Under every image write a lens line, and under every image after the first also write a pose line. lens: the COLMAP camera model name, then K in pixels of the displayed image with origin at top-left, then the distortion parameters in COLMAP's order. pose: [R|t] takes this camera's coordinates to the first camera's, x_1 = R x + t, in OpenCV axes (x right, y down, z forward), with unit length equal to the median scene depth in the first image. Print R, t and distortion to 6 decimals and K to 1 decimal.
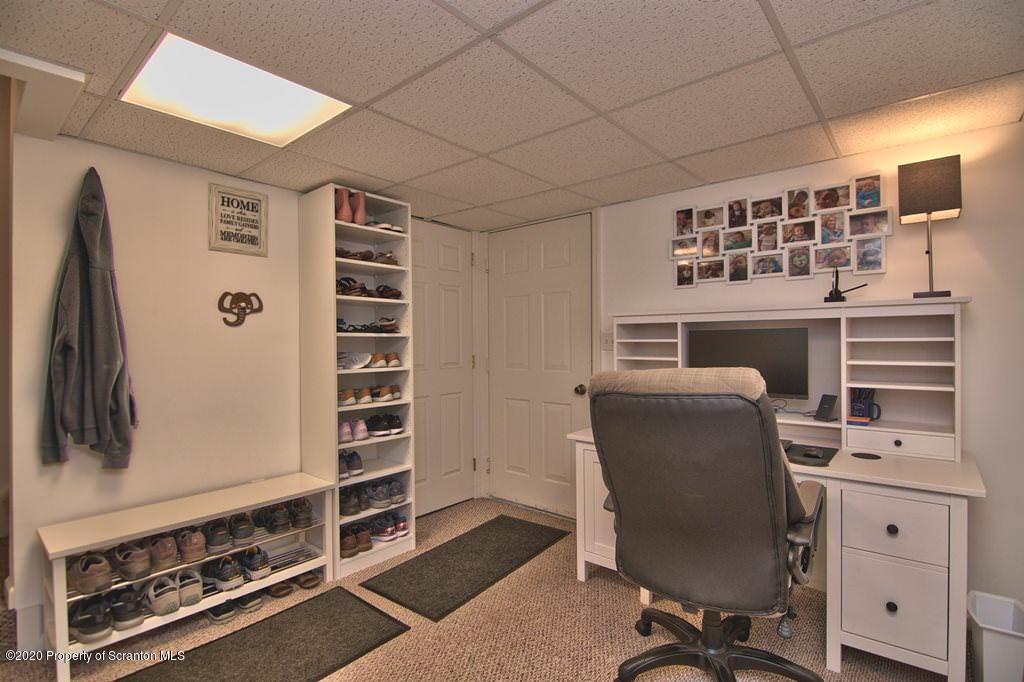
lens RADIAL K [[490.9, 0, 512.0], [0, 490.9, 341.0], [0, 0, 1]] dist [-0.003166, -0.012544]
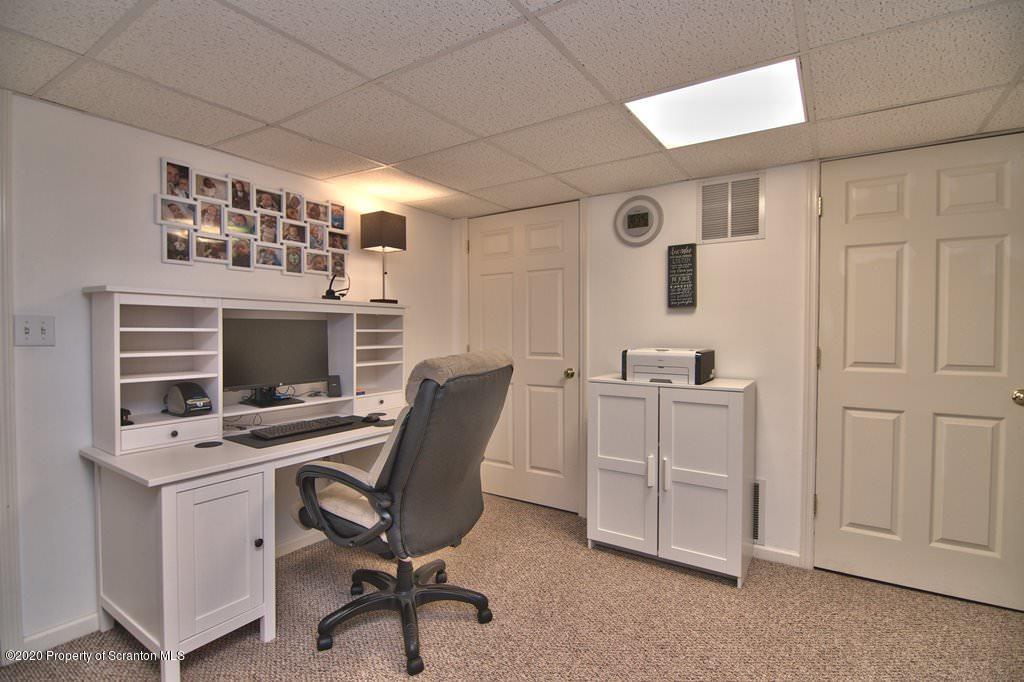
lens RADIAL K [[490.9, 0, 512.0], [0, 490.9, 341.0], [0, 0, 1]] dist [-0.003166, -0.012544]
pose [[-0.118413, -0.014786, 0.992854, -0.562577], [-0.004915, 0.999886, 0.014305, 0.003612], [-0.992952, -0.003186, -0.118472, 0.627567]]
